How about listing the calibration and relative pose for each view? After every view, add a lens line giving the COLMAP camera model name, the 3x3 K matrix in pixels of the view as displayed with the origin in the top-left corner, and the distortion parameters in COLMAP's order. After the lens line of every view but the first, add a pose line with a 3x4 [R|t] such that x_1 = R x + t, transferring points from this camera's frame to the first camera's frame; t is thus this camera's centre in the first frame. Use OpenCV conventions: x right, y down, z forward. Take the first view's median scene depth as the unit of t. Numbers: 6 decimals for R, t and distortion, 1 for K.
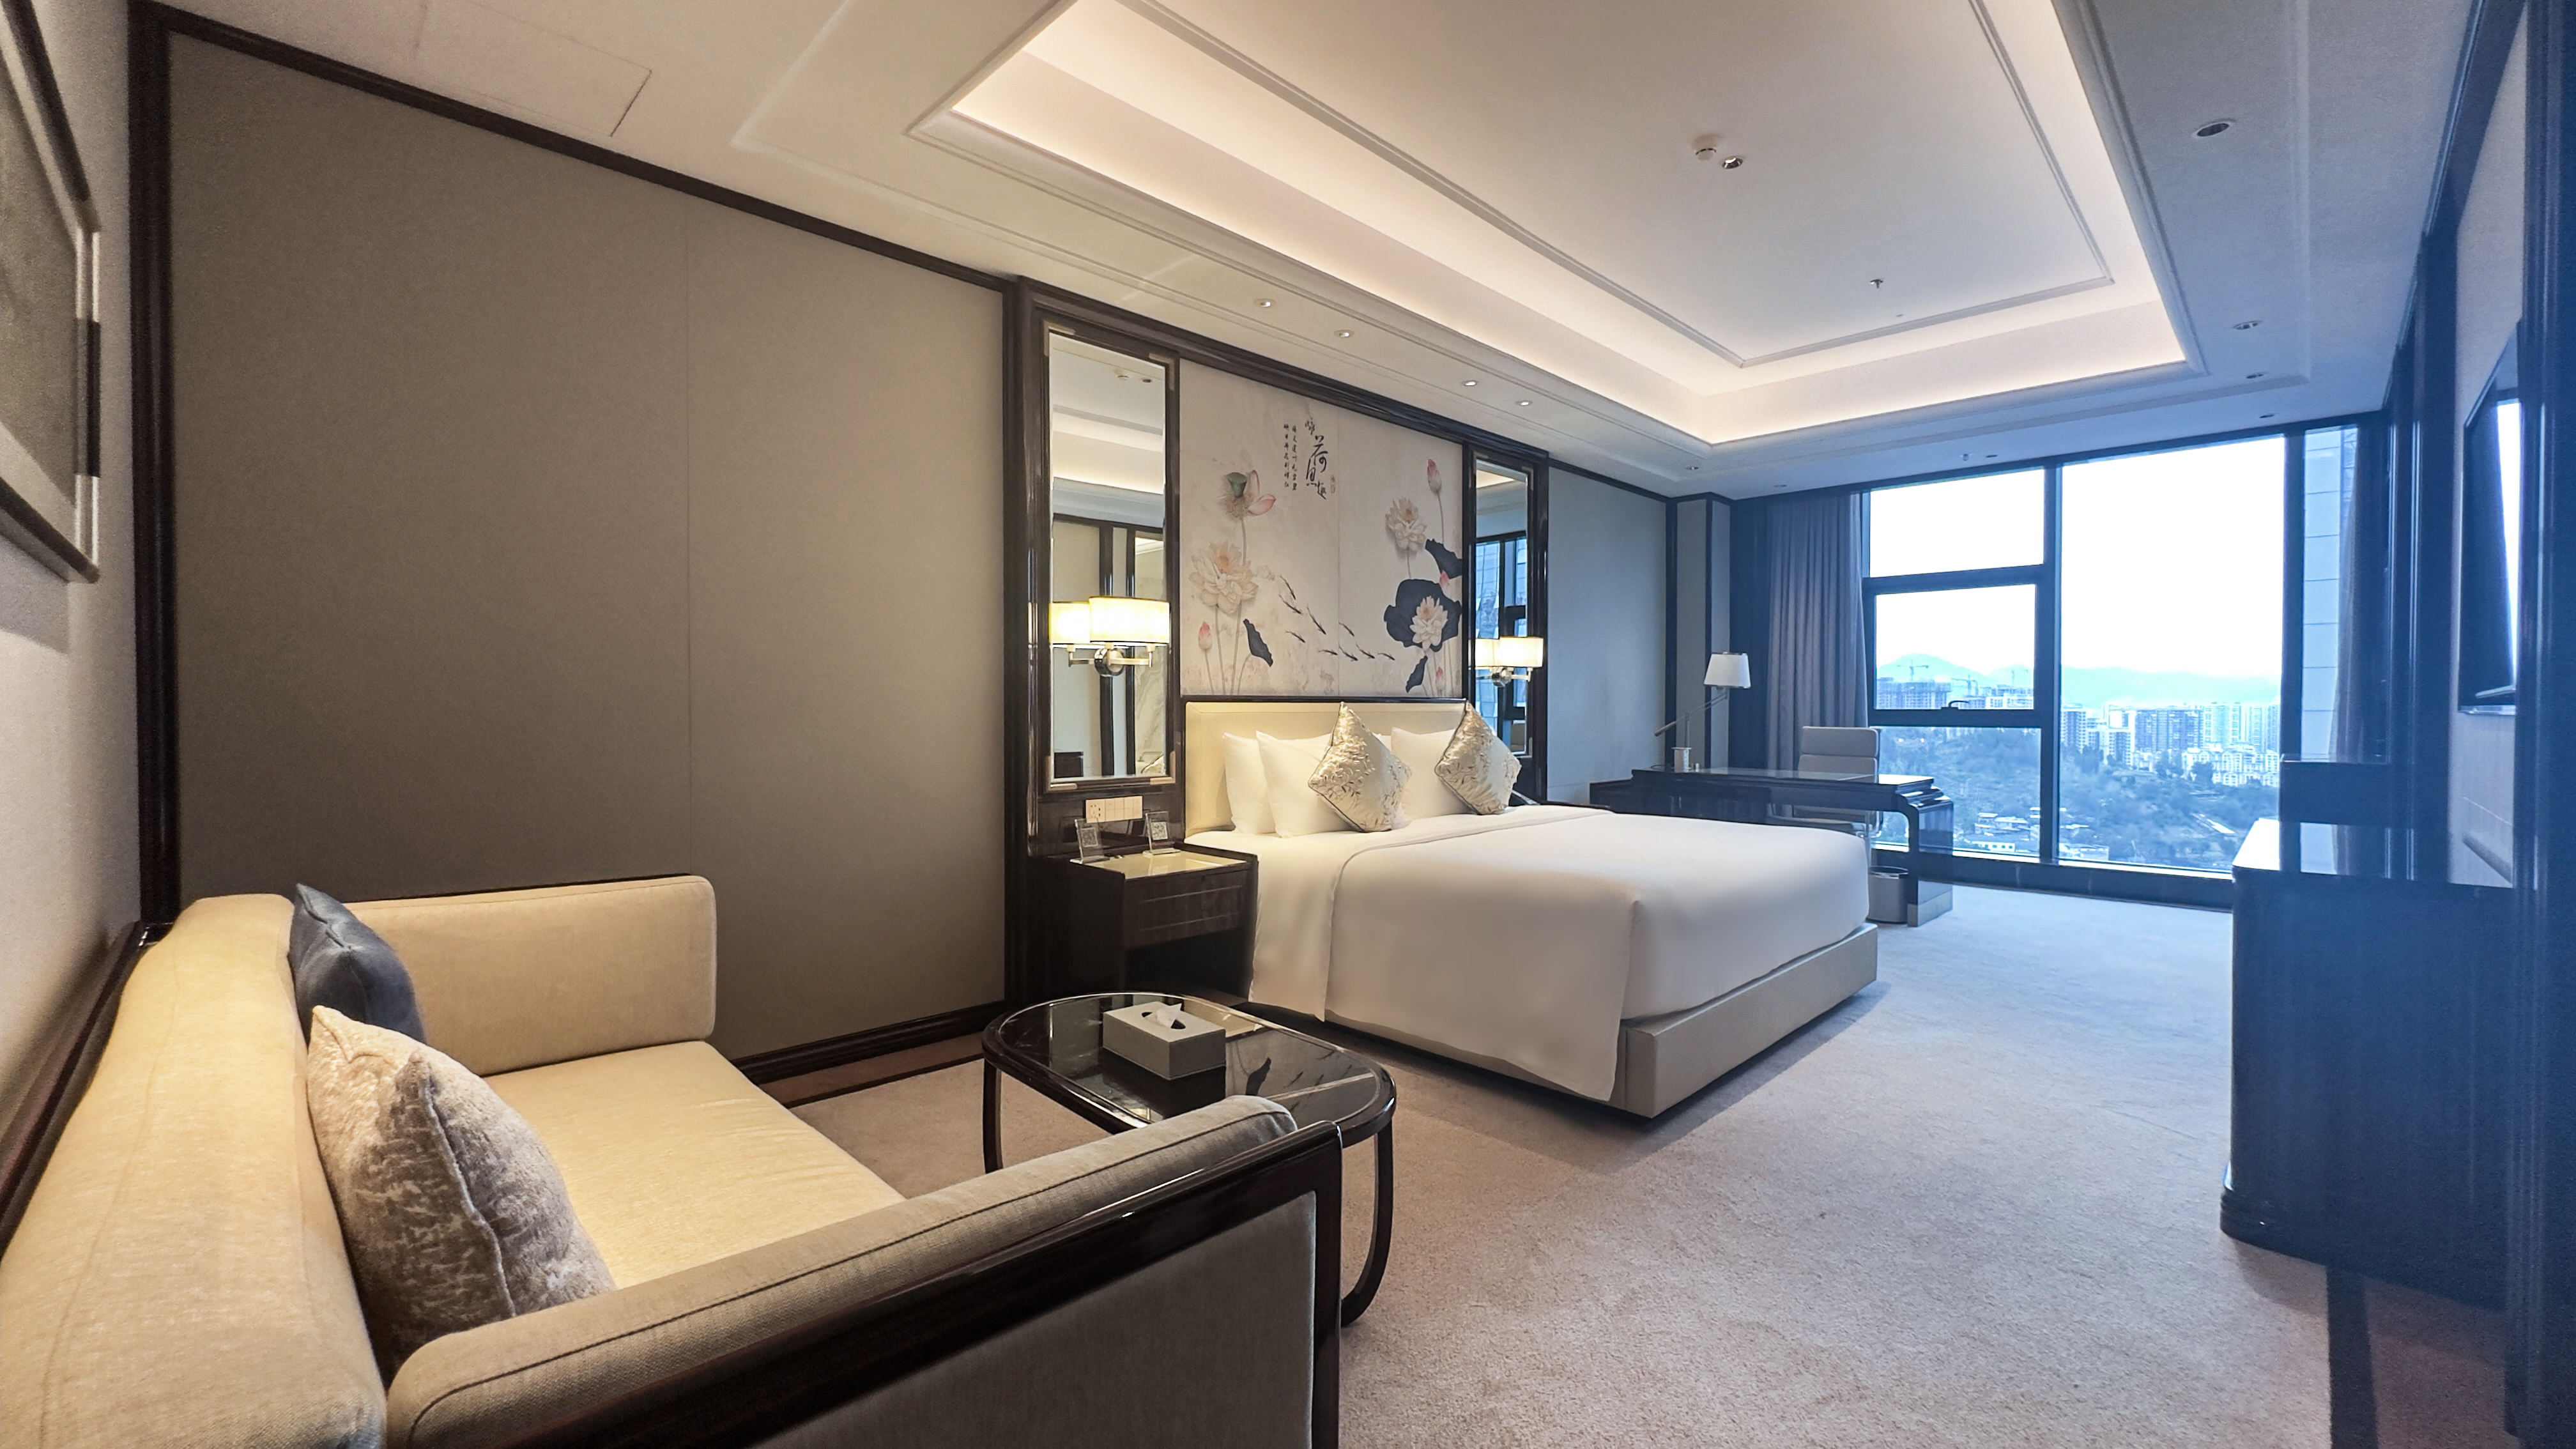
lens RADIAL K [[1042.2, 0, 1295.4], [0, 1042.2, 750.8], [0, 0, 1]] dist [0.012587, -0.000524]
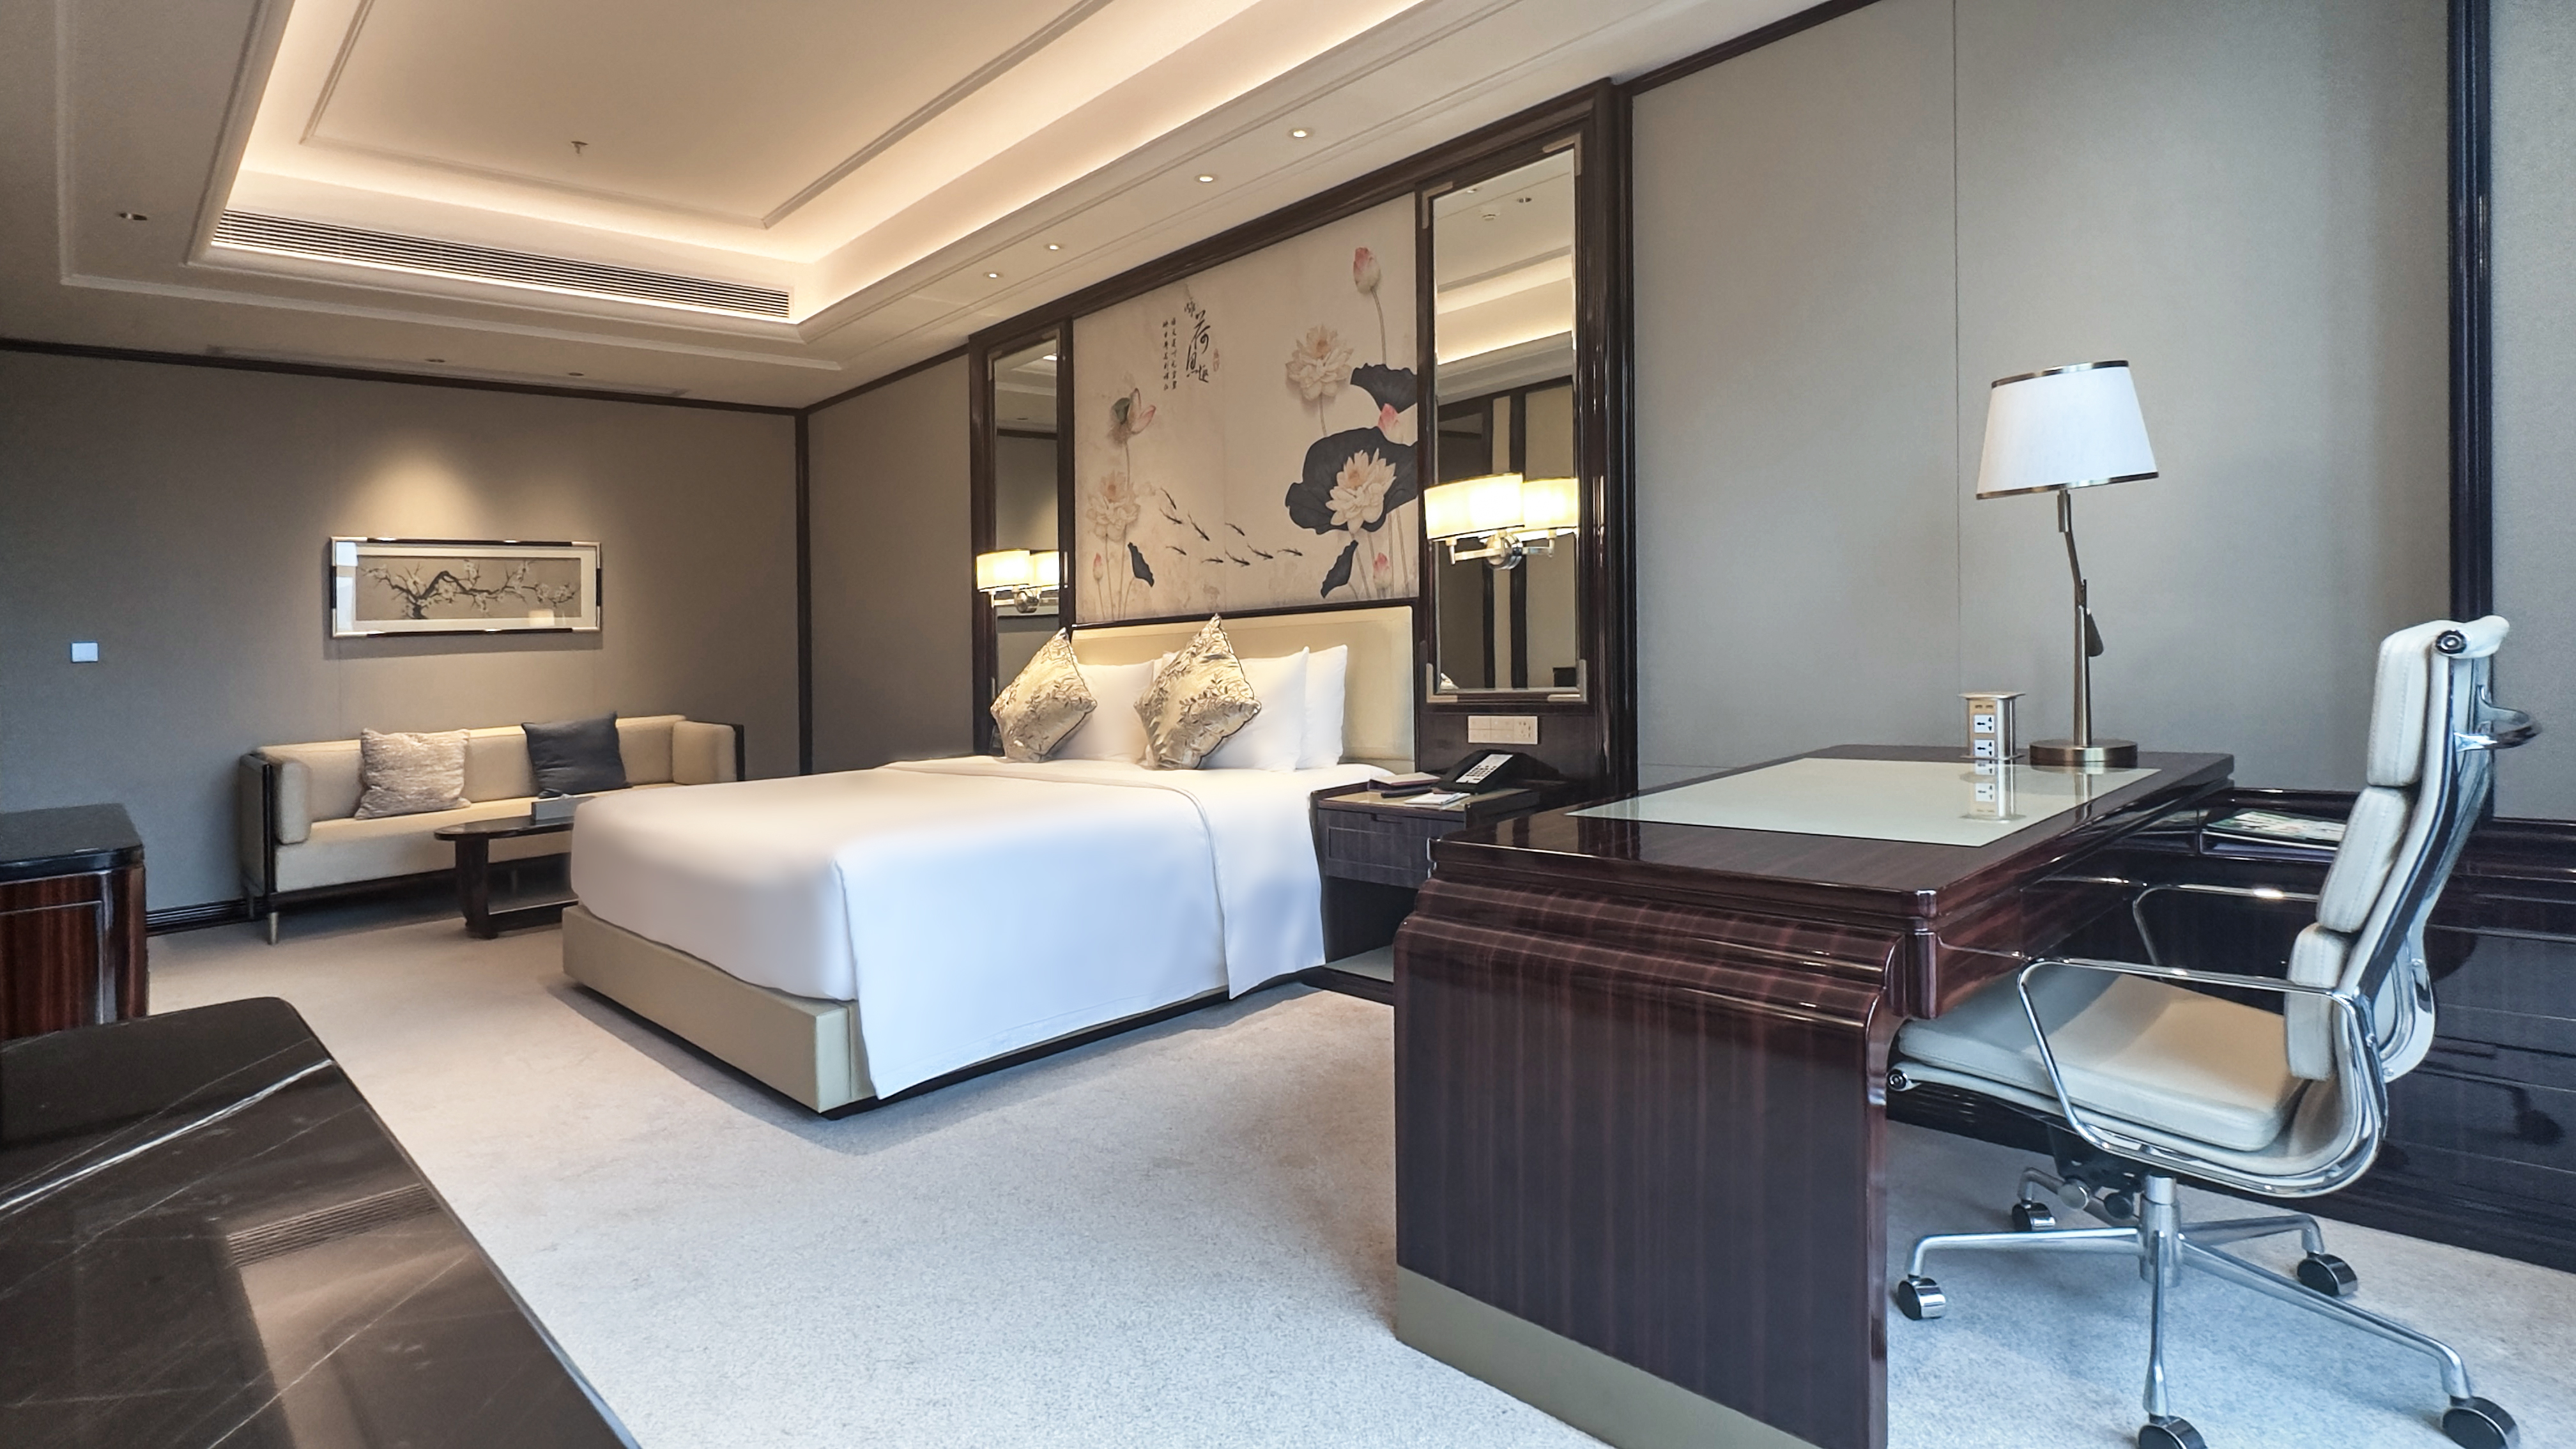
lens RADIAL K [[1311.4, 0, 1269.0], [0, 1311.4, 675.0], [0, 0, 1]] dist [-0.002648, -0.000096]
pose [[-0.054894, 0.018751, -0.998316, 1.032405], [0.000762, 0.999824, 0.018738, -0.020530], [0.998492, 0.000268, -0.054898, 1.039316]]
